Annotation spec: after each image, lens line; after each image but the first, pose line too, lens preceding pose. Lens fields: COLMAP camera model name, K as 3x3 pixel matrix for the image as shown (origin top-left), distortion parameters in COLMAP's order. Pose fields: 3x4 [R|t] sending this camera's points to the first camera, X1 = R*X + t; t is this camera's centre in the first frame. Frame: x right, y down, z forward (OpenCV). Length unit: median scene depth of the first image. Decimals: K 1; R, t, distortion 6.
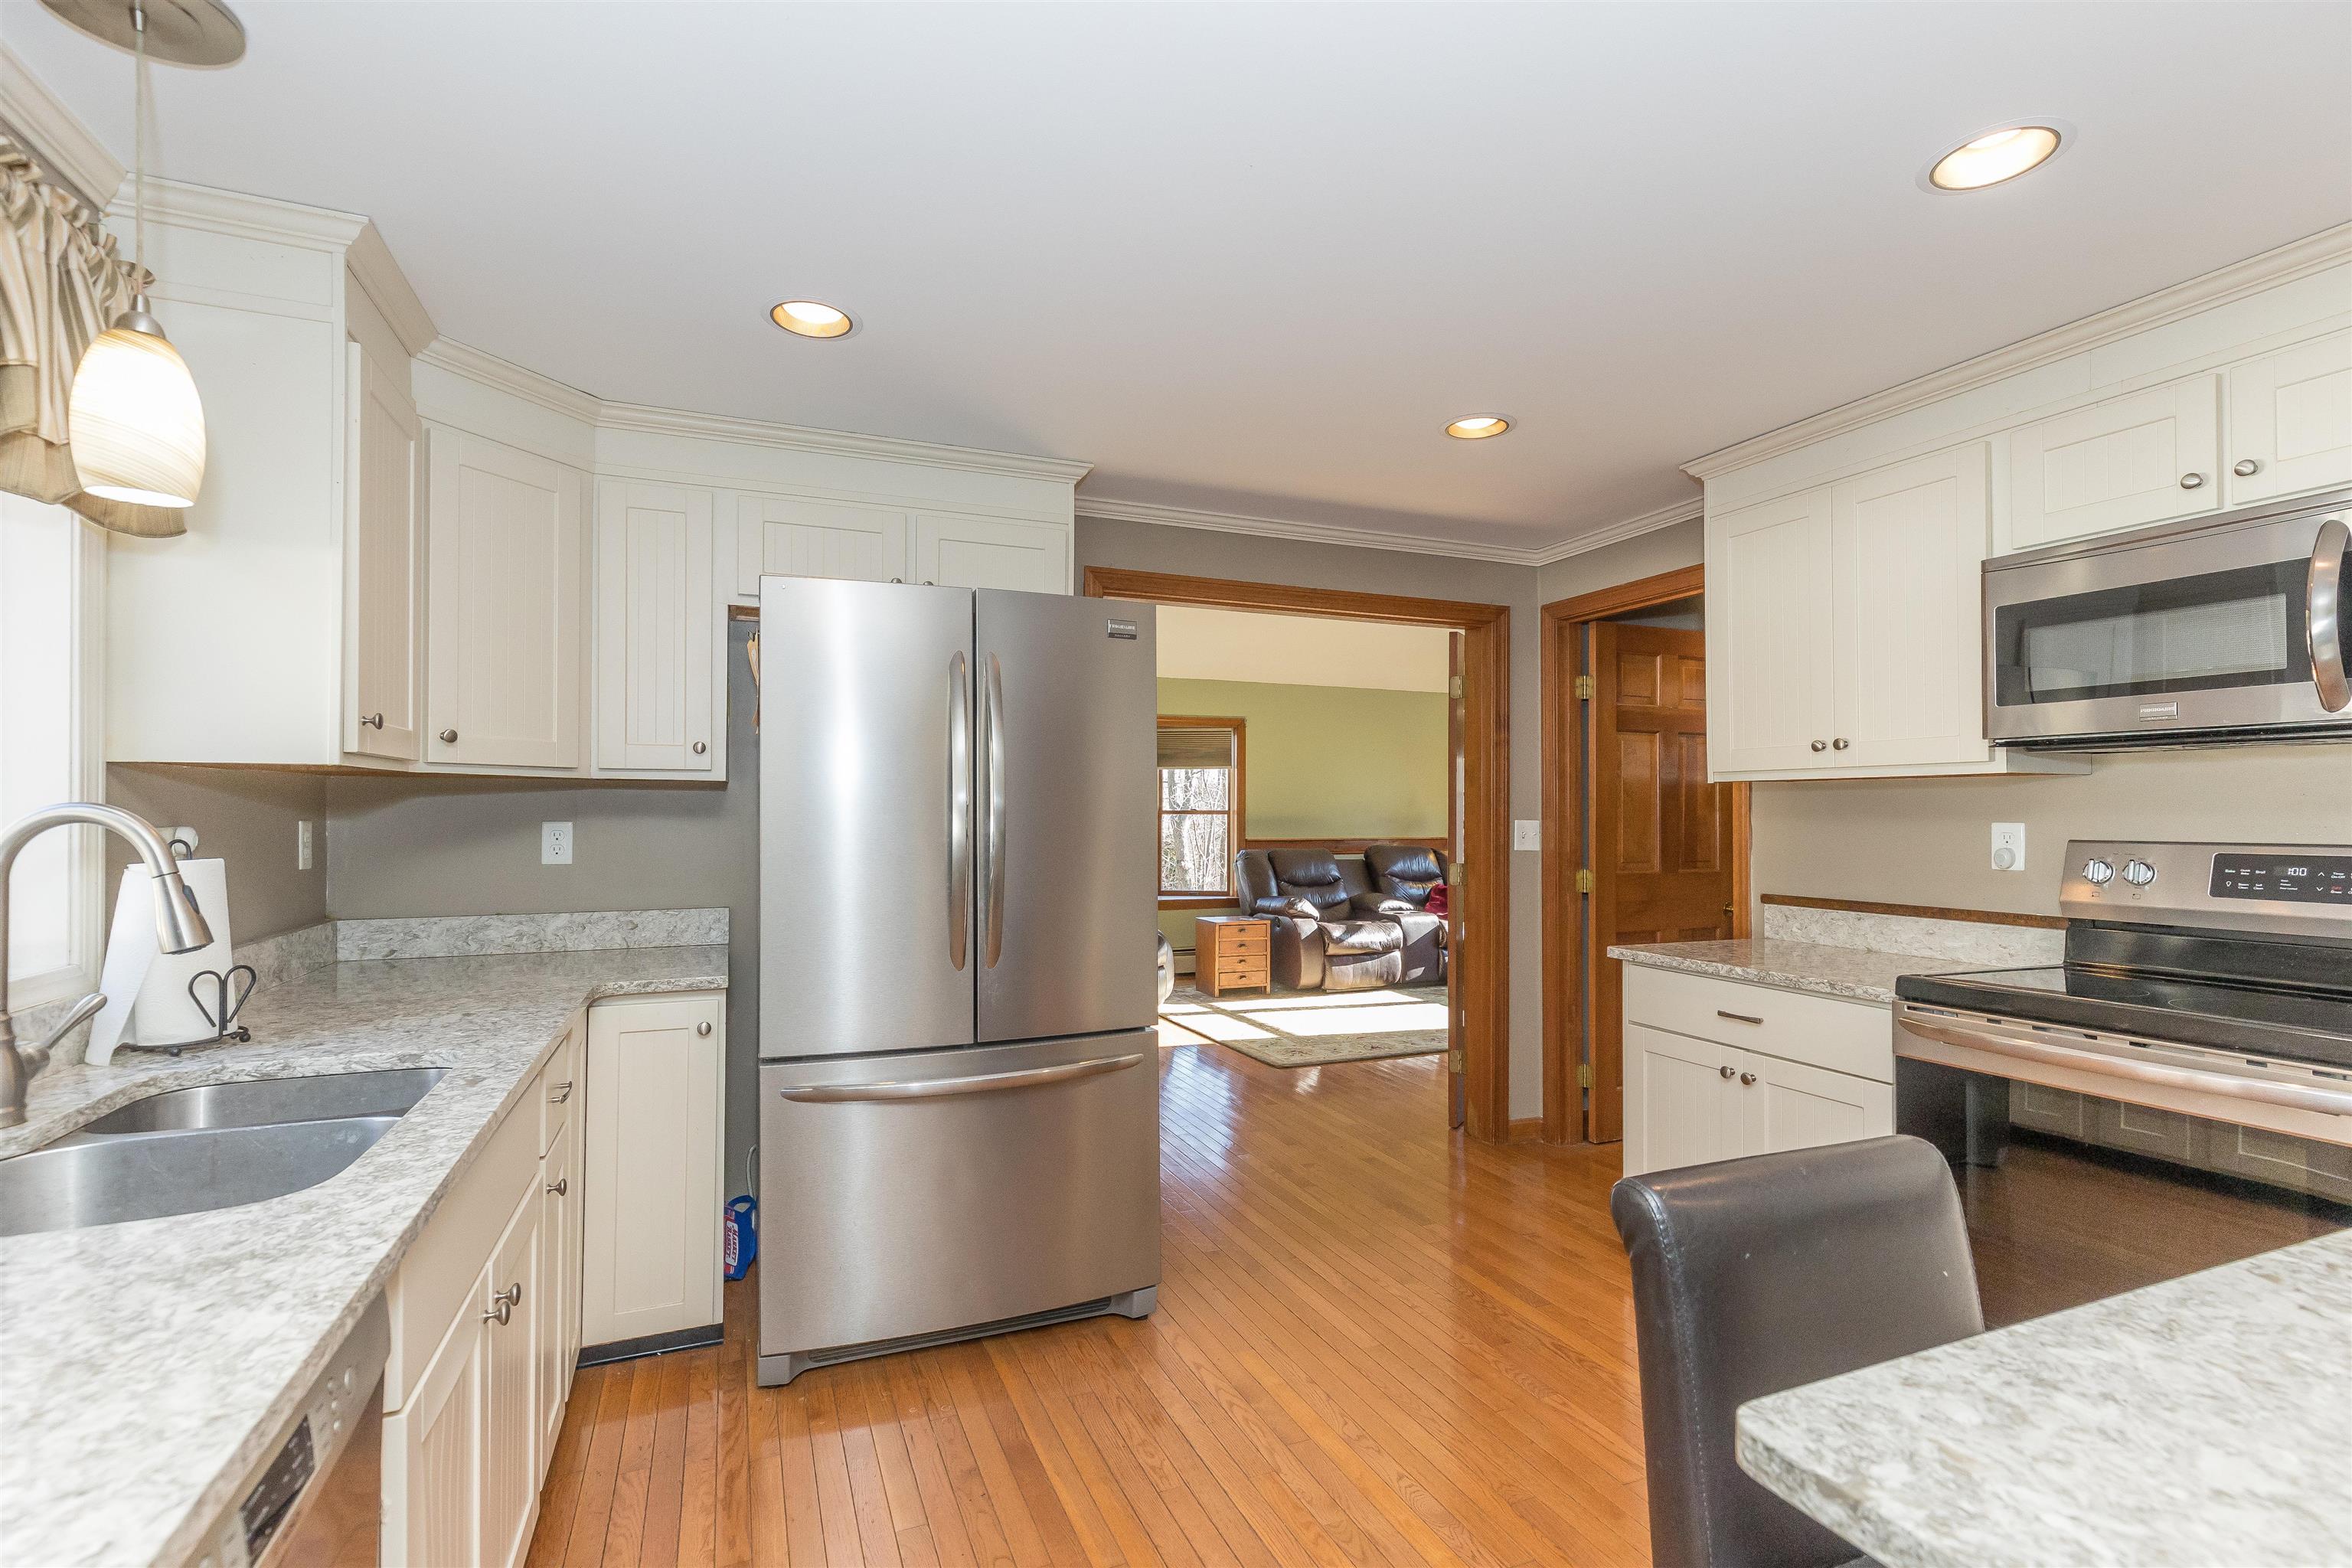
lens RADIAL K [[1066.2, 0, 1160.7], [0, 1066.2, 798.2], [0, 0, 1]] dist [0.013705, -0.003498]
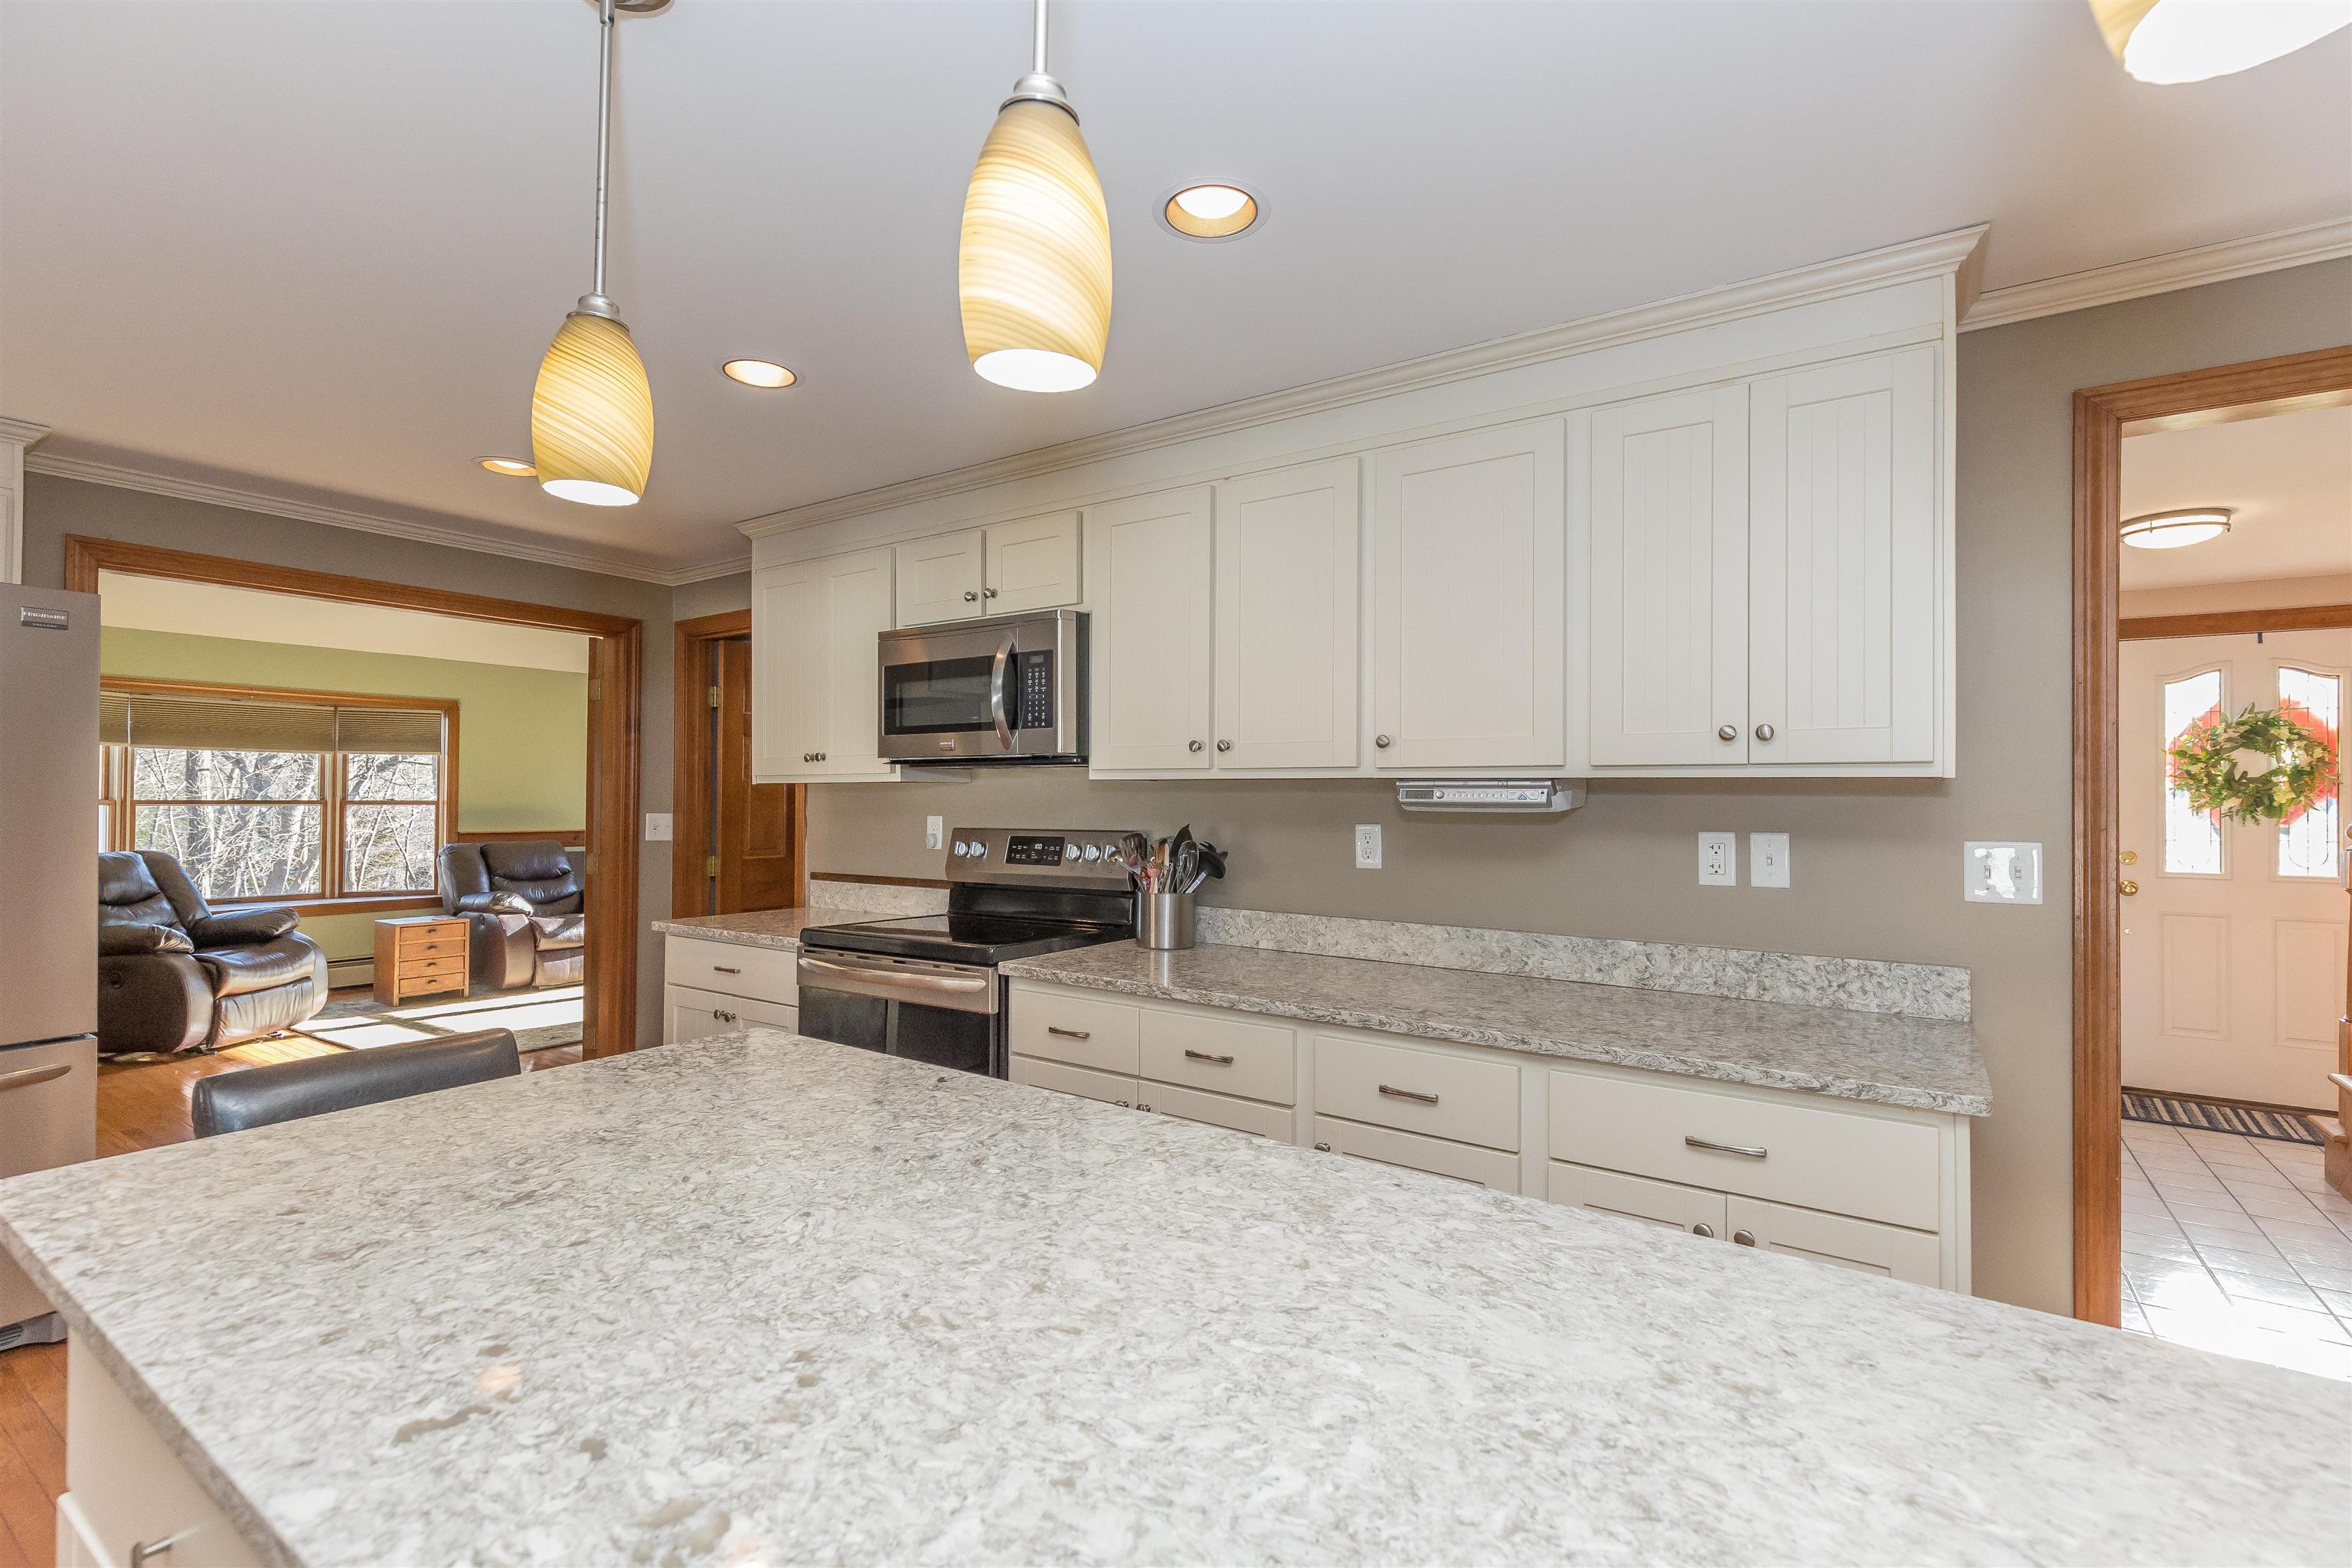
lens RADIAL K [[1066.2, 0, 1163.2], [0, 1066.2, 786.0], [0, 0, 1]] dist [0.013705, -0.003498]
pose [[0.838361, 0.008524, 0.545049, 0.260600], [-0.009148, 0.999957, -0.001568, -0.016280], [-0.545039, -0.003671, 0.838403, -0.325186]]
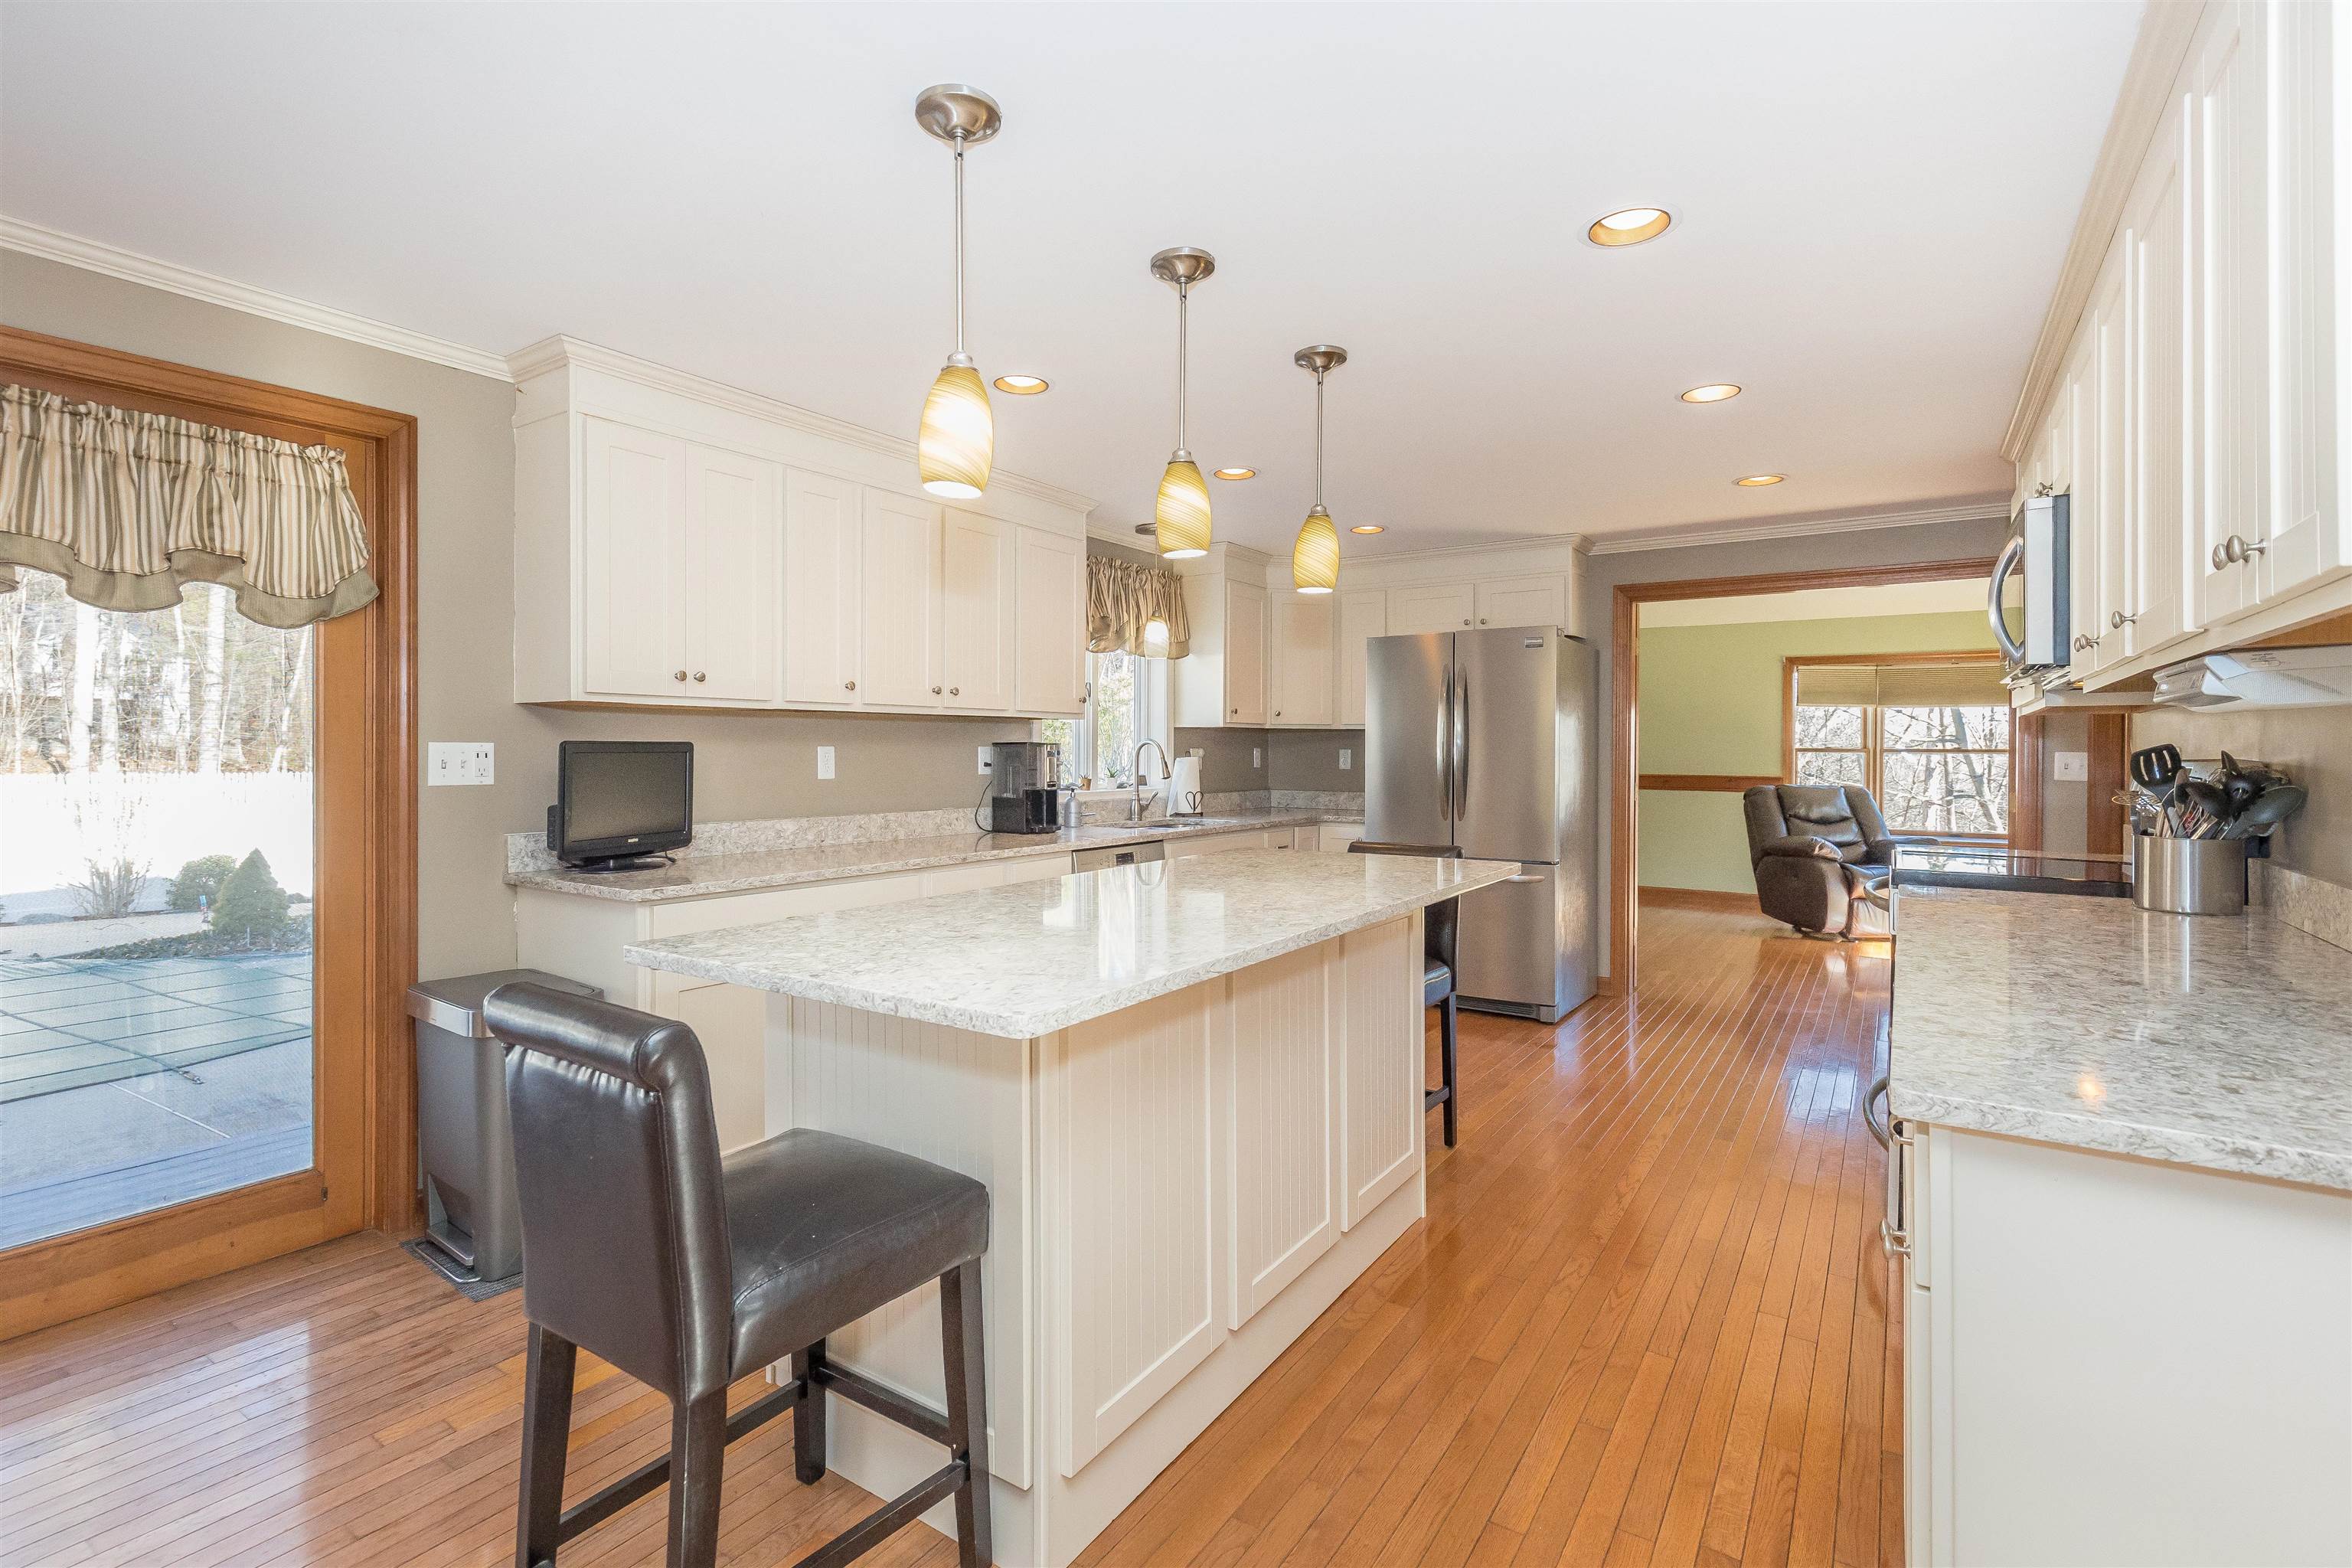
lens RADIAL K [[1066.2, 0, 1171.4], [0, 1066.2, 760.5], [0, 0, 1]] dist [0.013705, -0.003498]
pose [[0.569819, 0.010606, -0.821702, 1.041371], [0.002750, 0.999886, 0.014813, 0.011684], [0.821766, -0.010701, 0.569725, -0.528588]]
